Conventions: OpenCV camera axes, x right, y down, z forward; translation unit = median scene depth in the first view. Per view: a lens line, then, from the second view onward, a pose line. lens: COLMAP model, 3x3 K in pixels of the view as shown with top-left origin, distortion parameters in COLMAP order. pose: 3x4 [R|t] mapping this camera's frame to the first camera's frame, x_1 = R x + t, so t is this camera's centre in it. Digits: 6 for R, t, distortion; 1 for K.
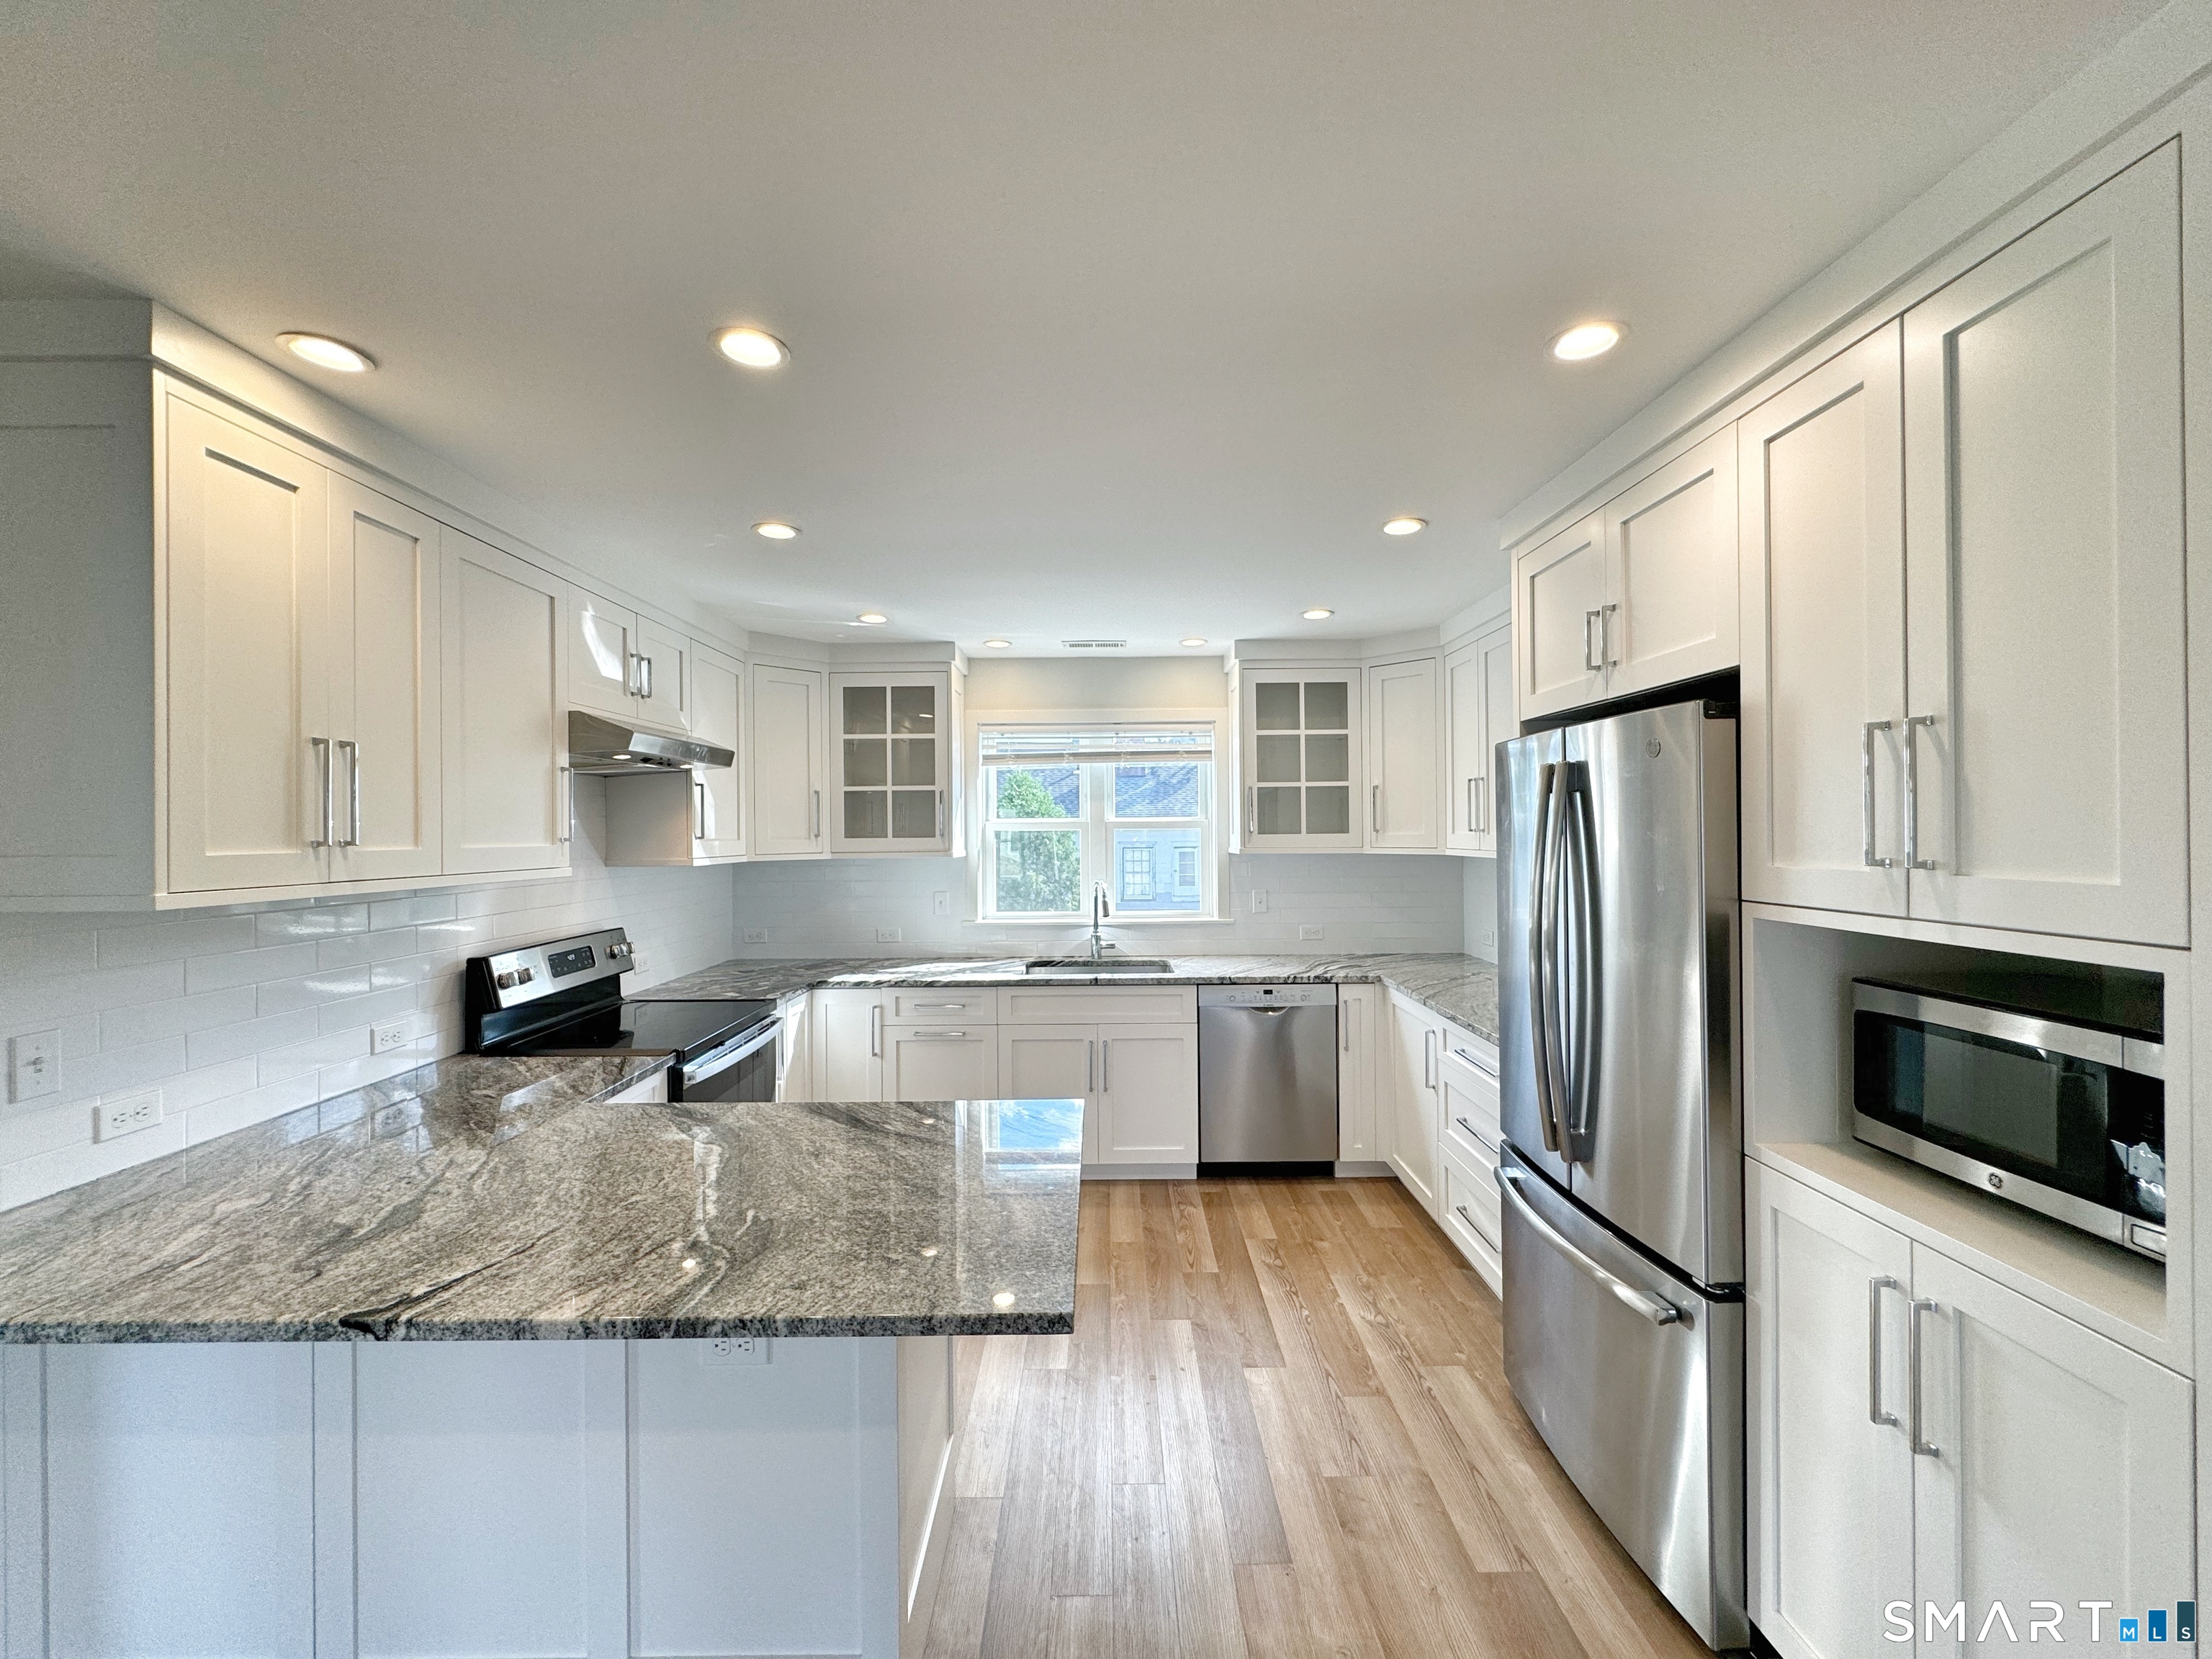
lens RADIAL K [[882.8, 0, 1104.7], [0, 882.8, 824.2], [0, 0, 1]] dist [-0.002808, 0.000567]
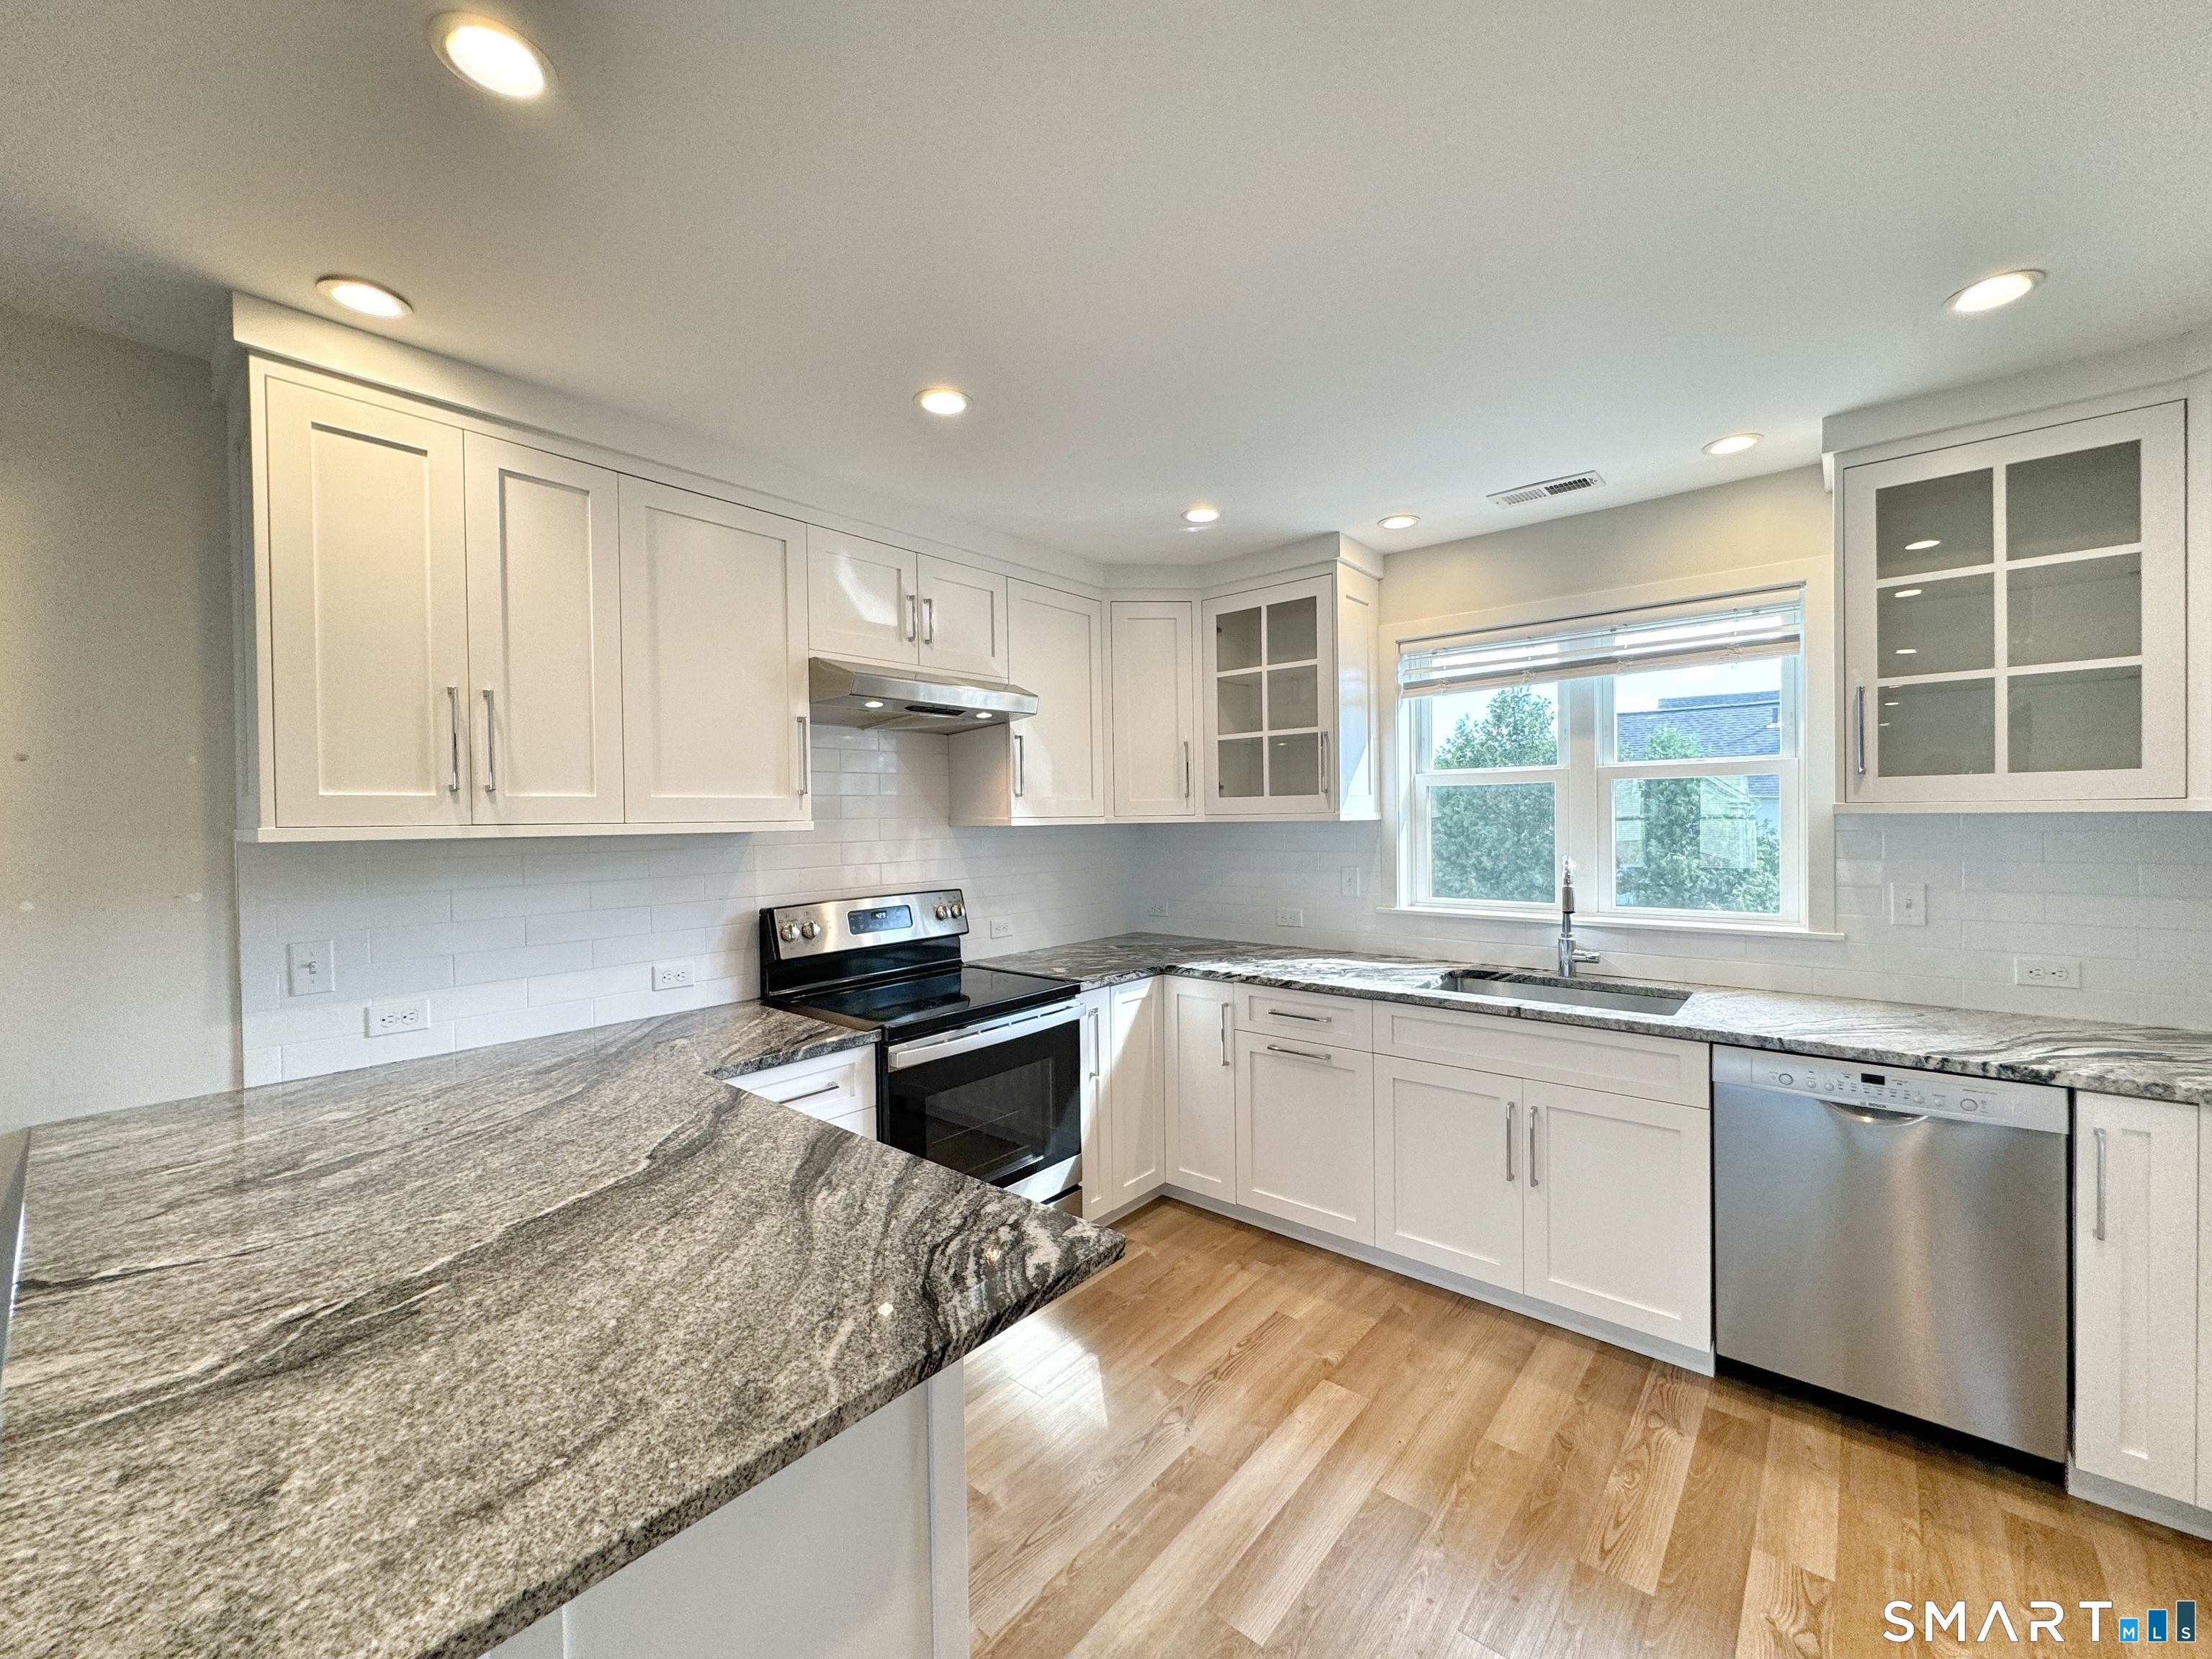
lens RADIAL K [[882.8, 0, 1105.5], [0, 882.8, 825.9], [0, 0, 1]] dist [-0.002808, 0.000567]
pose [[0.760269, 0.004040, -0.649596, 0.179343], [0.013048, 0.999684, 0.021488, 0.025604], [0.649478, -0.024813, 0.759976, 0.323926]]
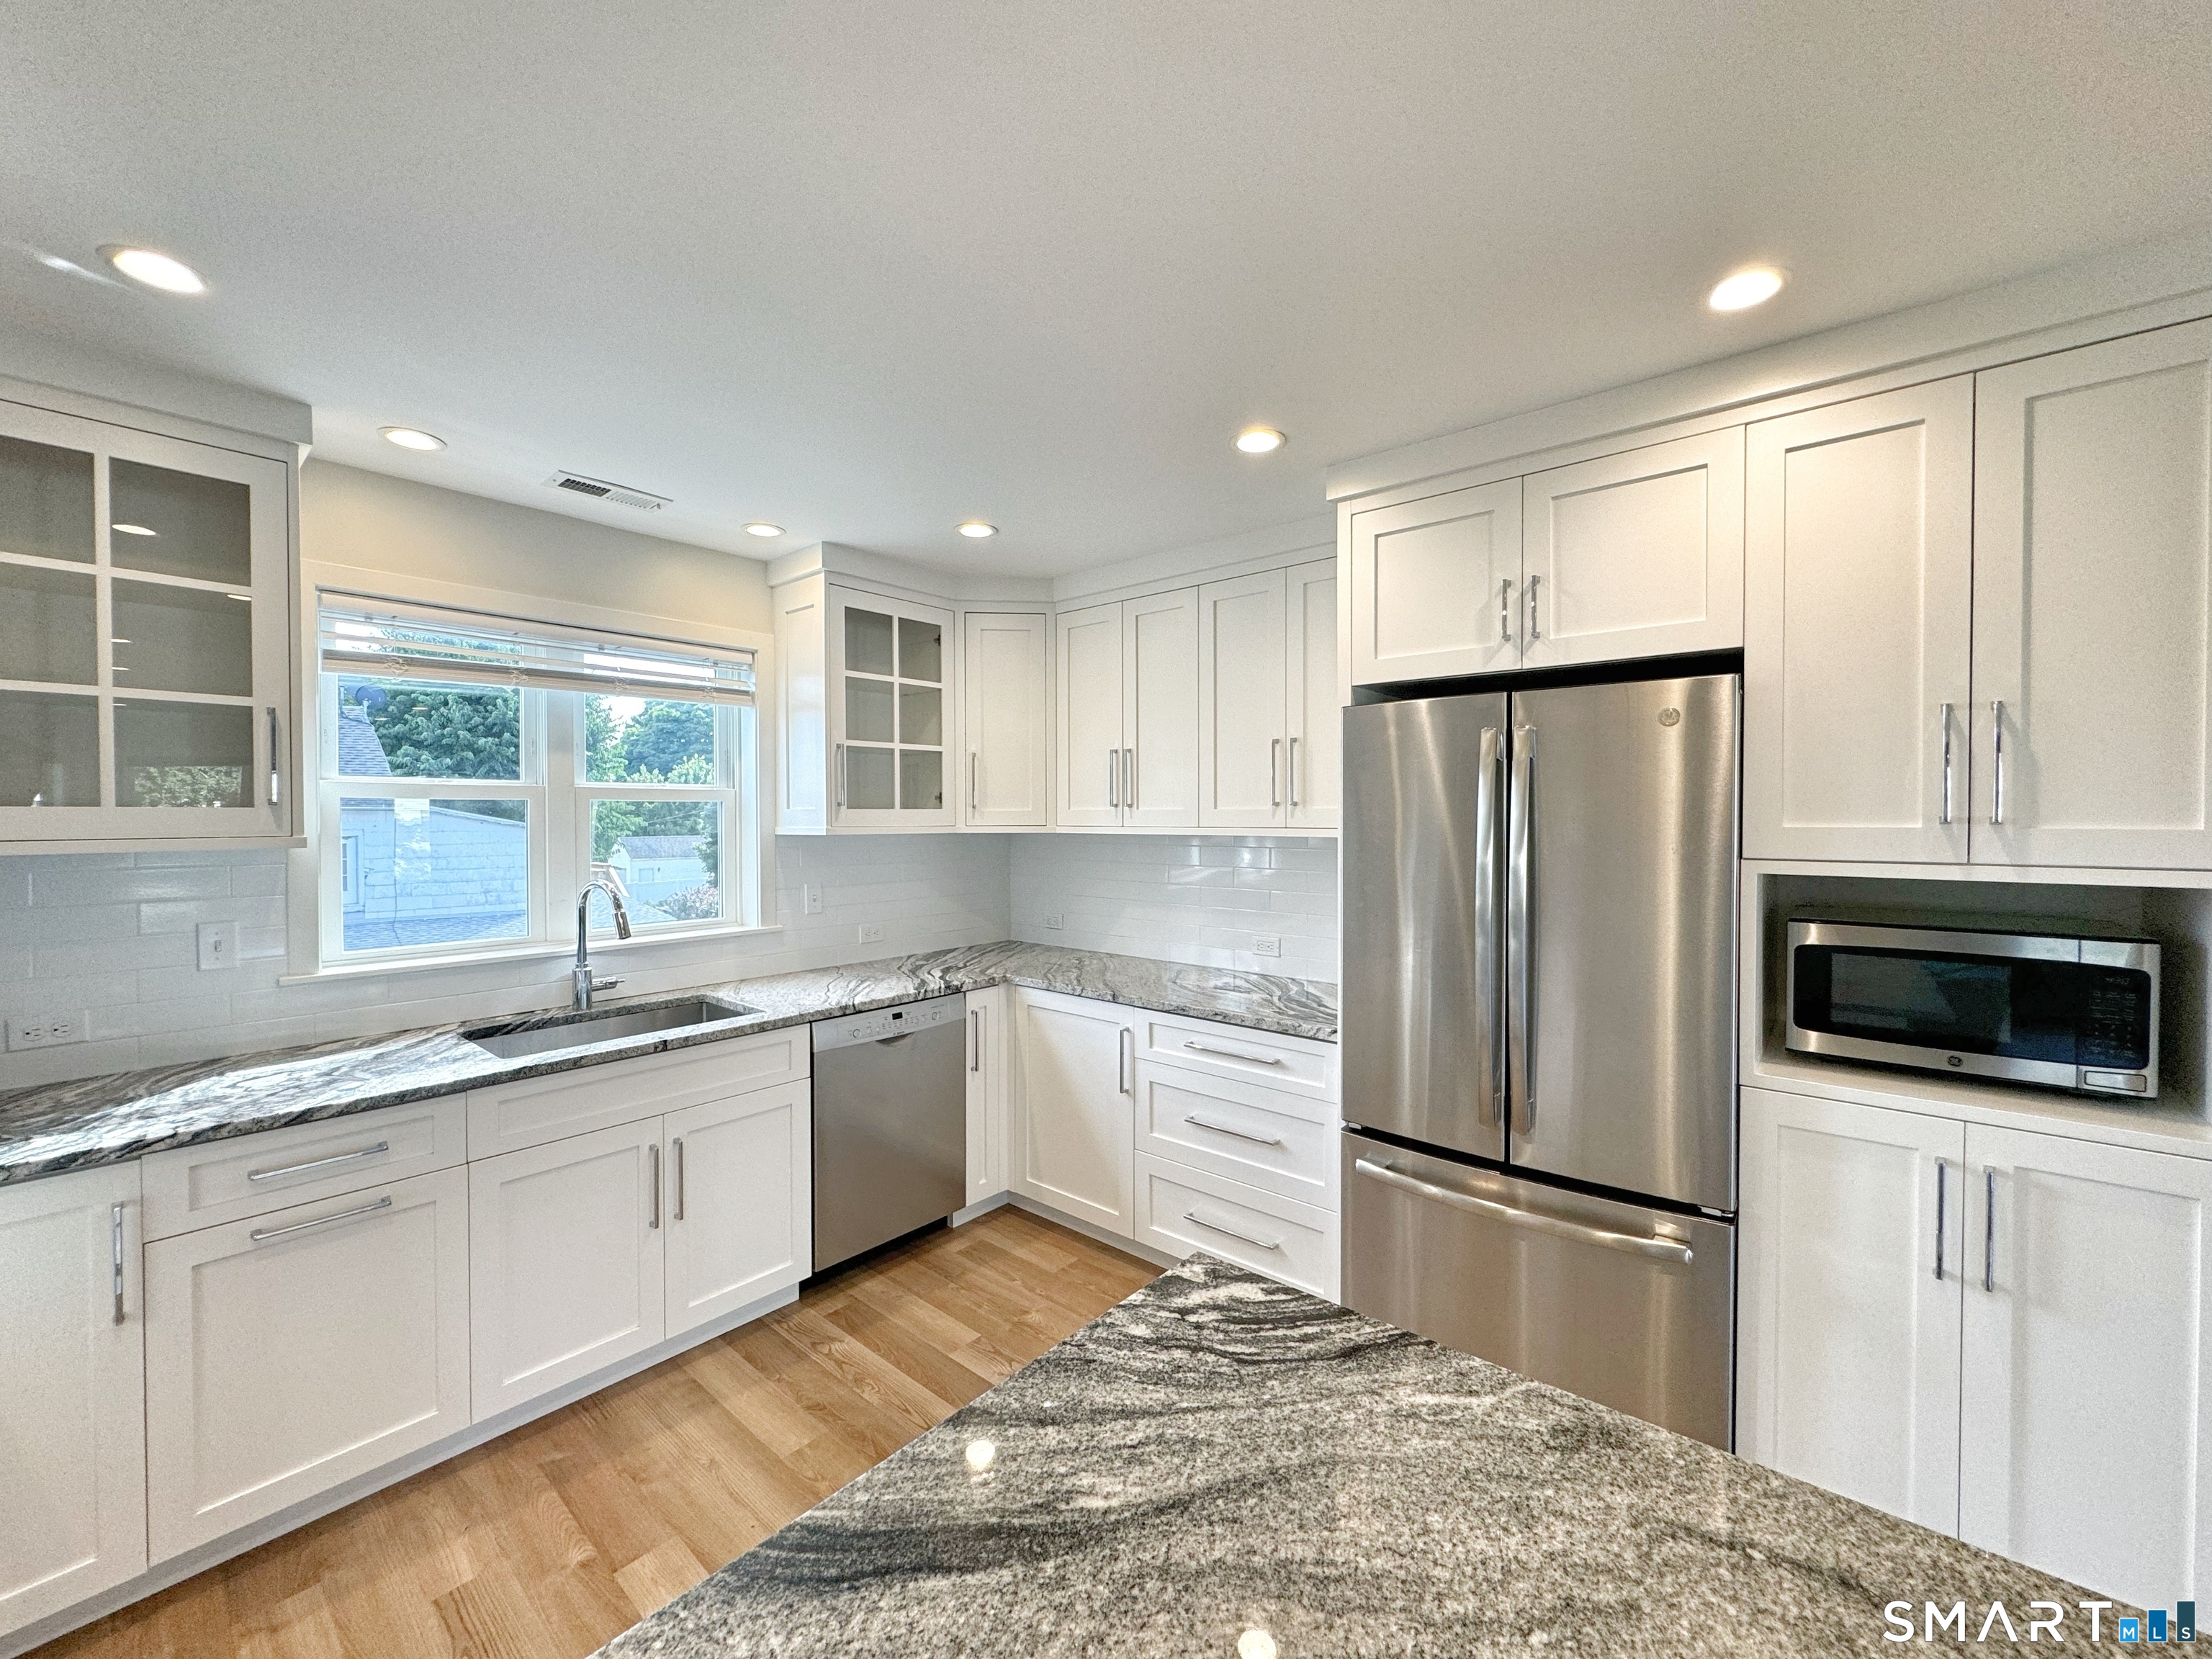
lens RADIAL K [[882.8, 0, 1104.6], [0, 882.8, 826.4], [0, 0, 1]] dist [-0.002808, 0.000567]
pose [[0.650603, -0.003364, 0.759410, -0.275964], [-0.009291, 0.999880, 0.012390, 0.016700], [-0.759361, -0.015117, 0.650494, 0.377290]]
